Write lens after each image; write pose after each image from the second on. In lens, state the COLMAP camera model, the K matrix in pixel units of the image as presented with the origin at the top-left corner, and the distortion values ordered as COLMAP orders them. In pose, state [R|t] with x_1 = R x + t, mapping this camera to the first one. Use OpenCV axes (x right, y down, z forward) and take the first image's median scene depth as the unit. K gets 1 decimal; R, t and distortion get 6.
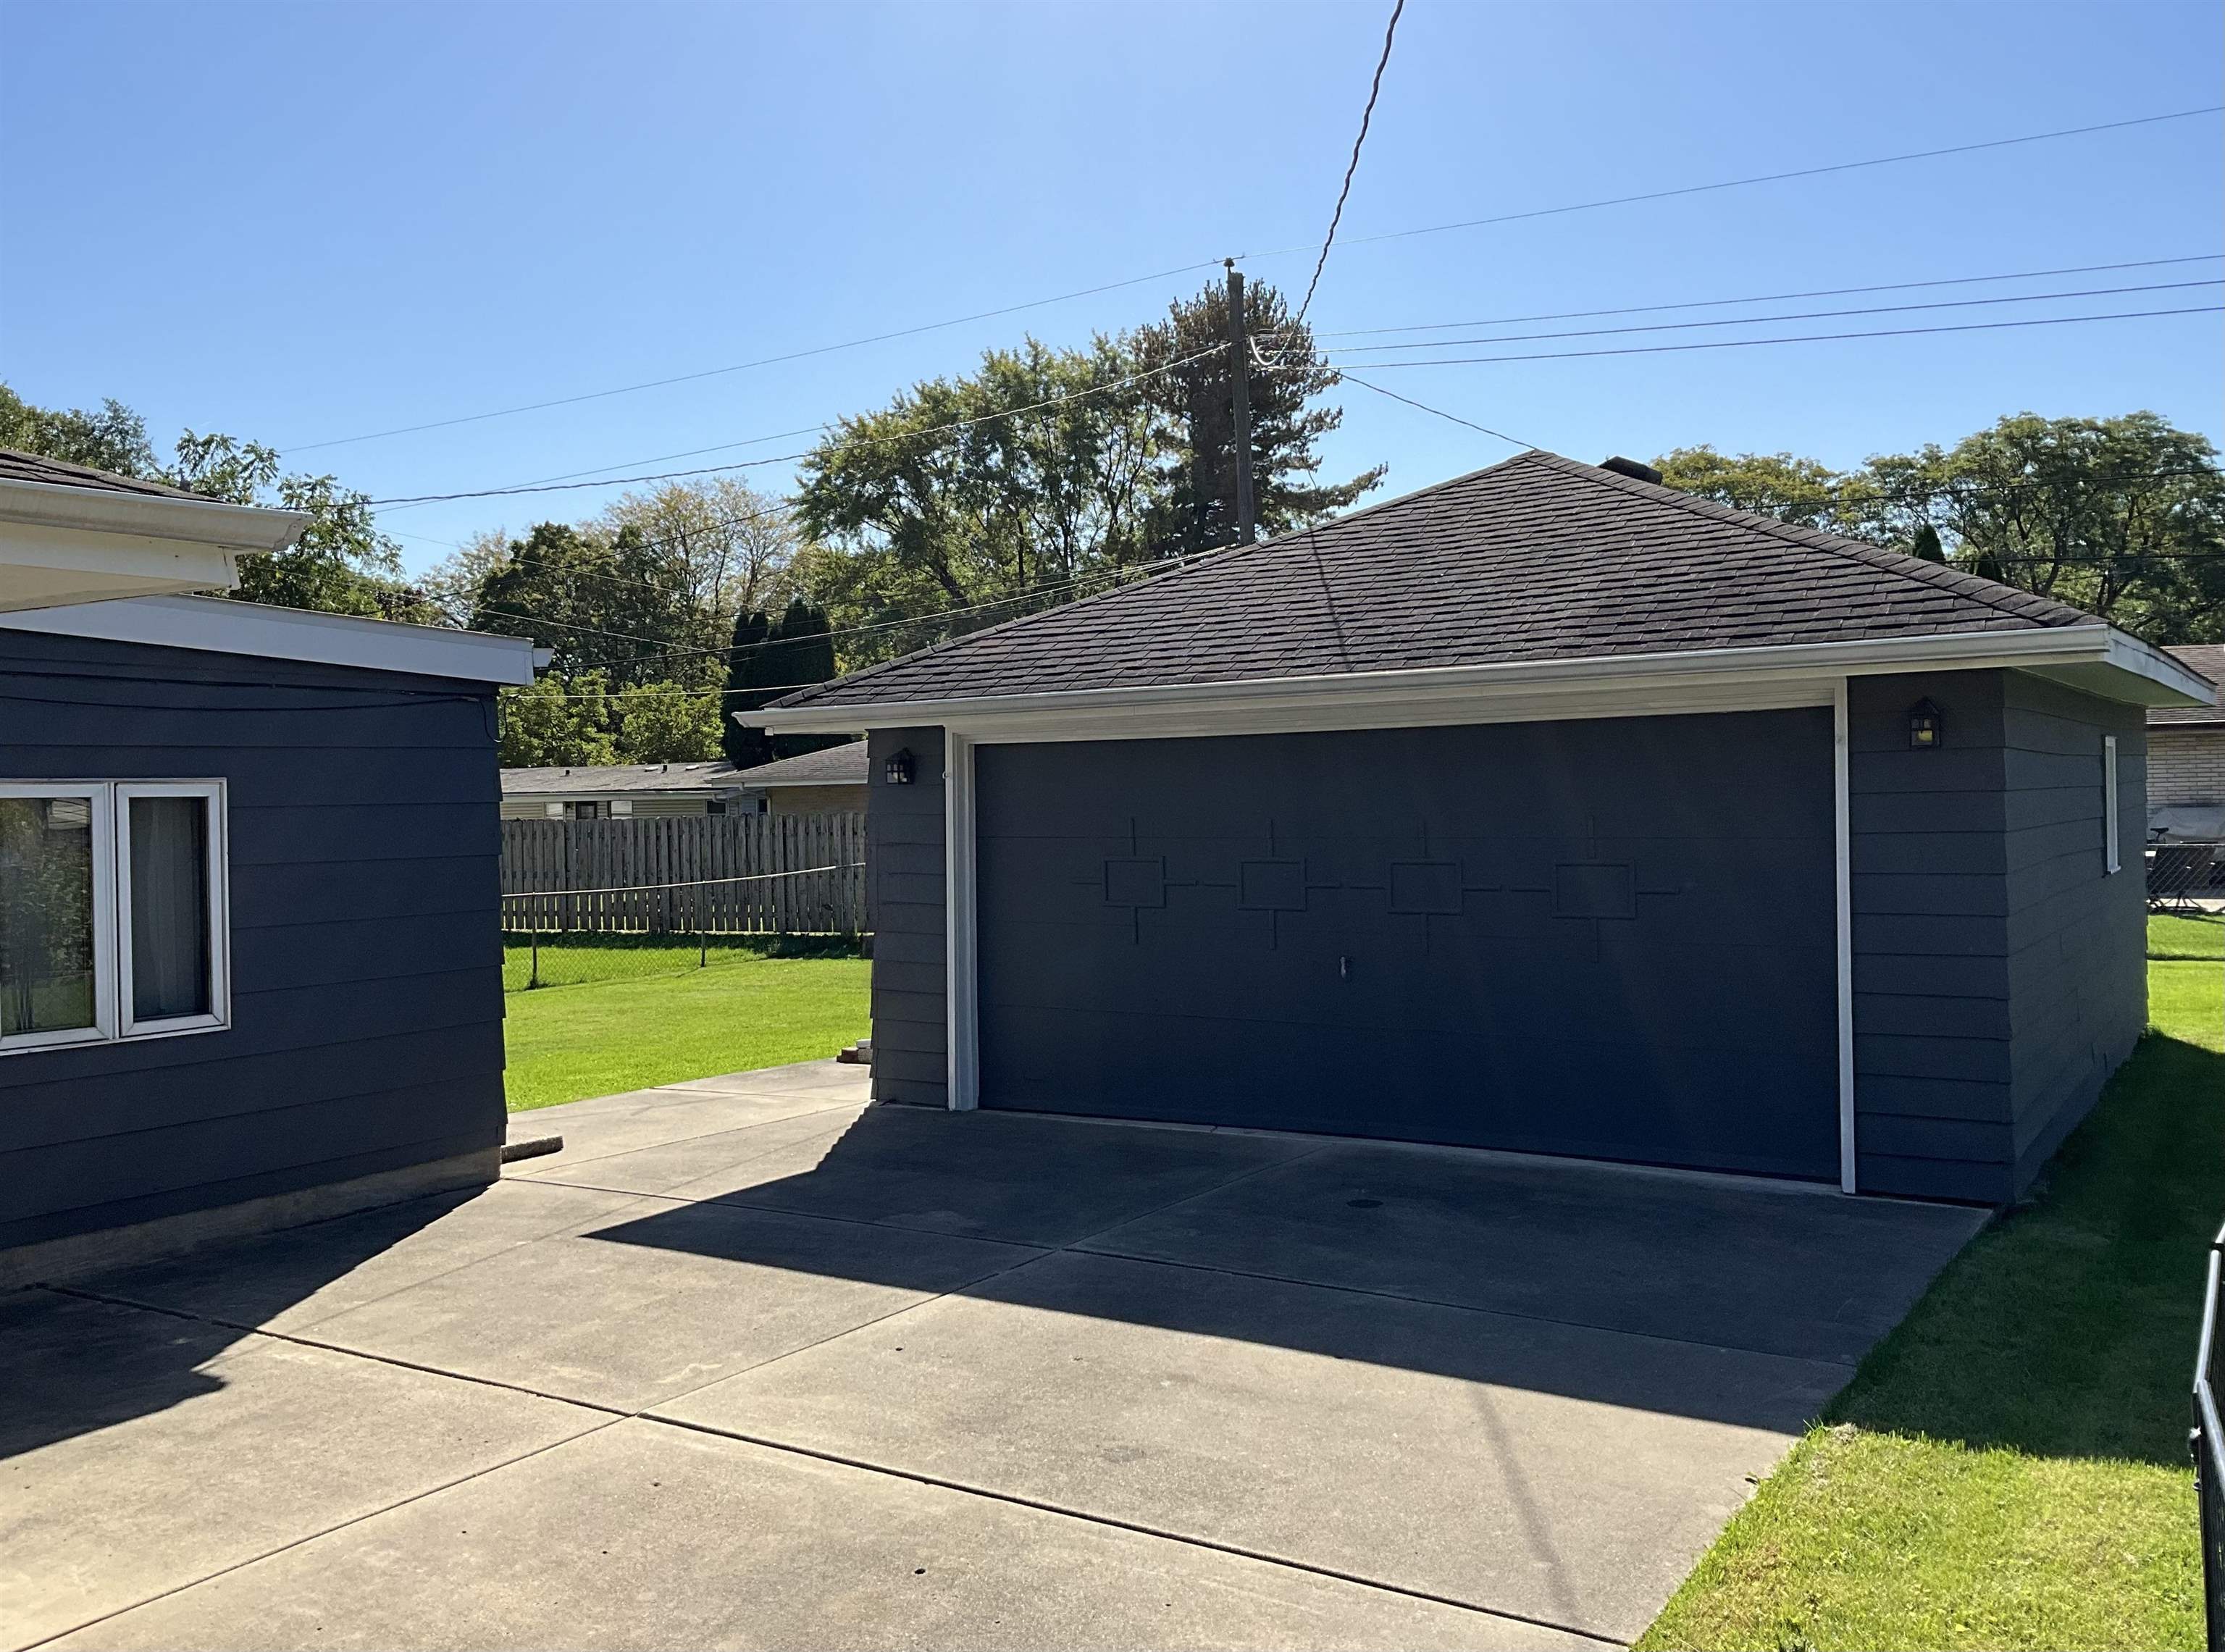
lens RADIAL K [[1940.2, 0, 1107.5], [0, 1940.2, 805.1], [0, 0, 1]] dist [0.050158, -0.048822]
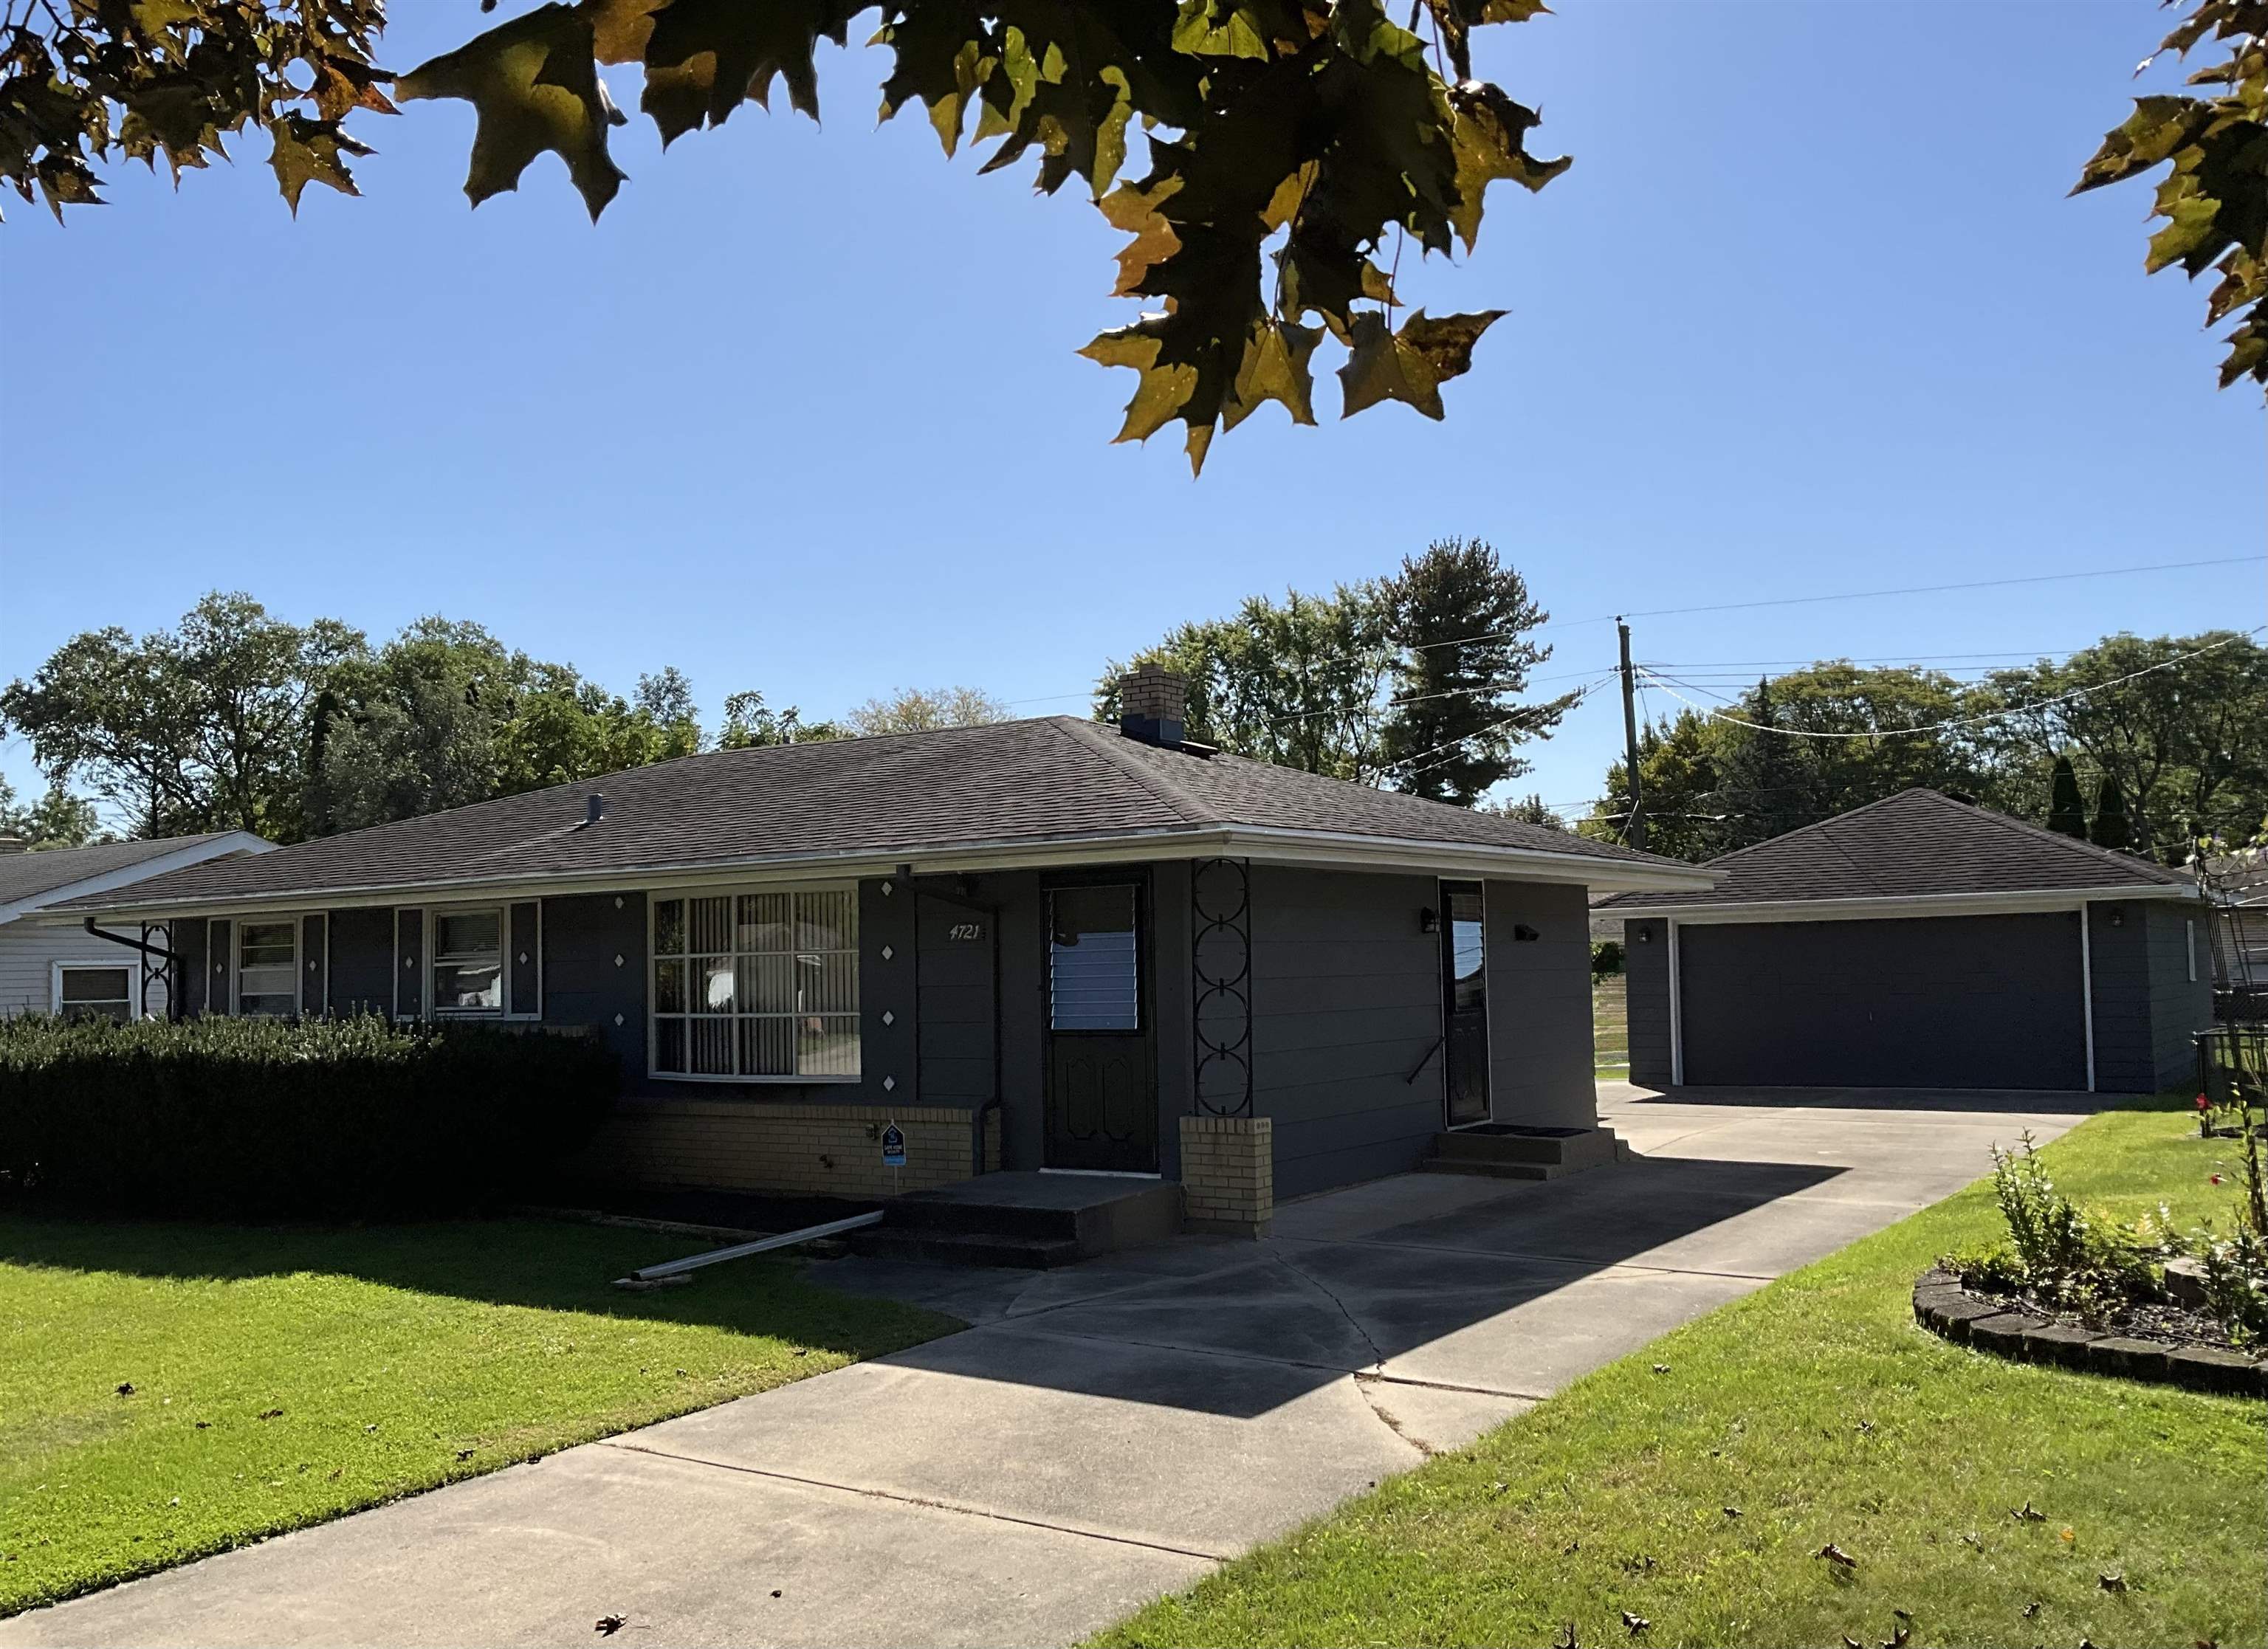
lens RADIAL K [[1874.0, 0, 1125.0], [0, 1874.0, 835.6], [0, 0, 1]] dist [0.052290, -0.101190]
pose [[0.998610, -0.003643, -0.052572, -0.065676], [-0.000356, 0.997120, -0.075846, 0.003538], [0.052697, 0.075759, 0.995733, -0.135826]]
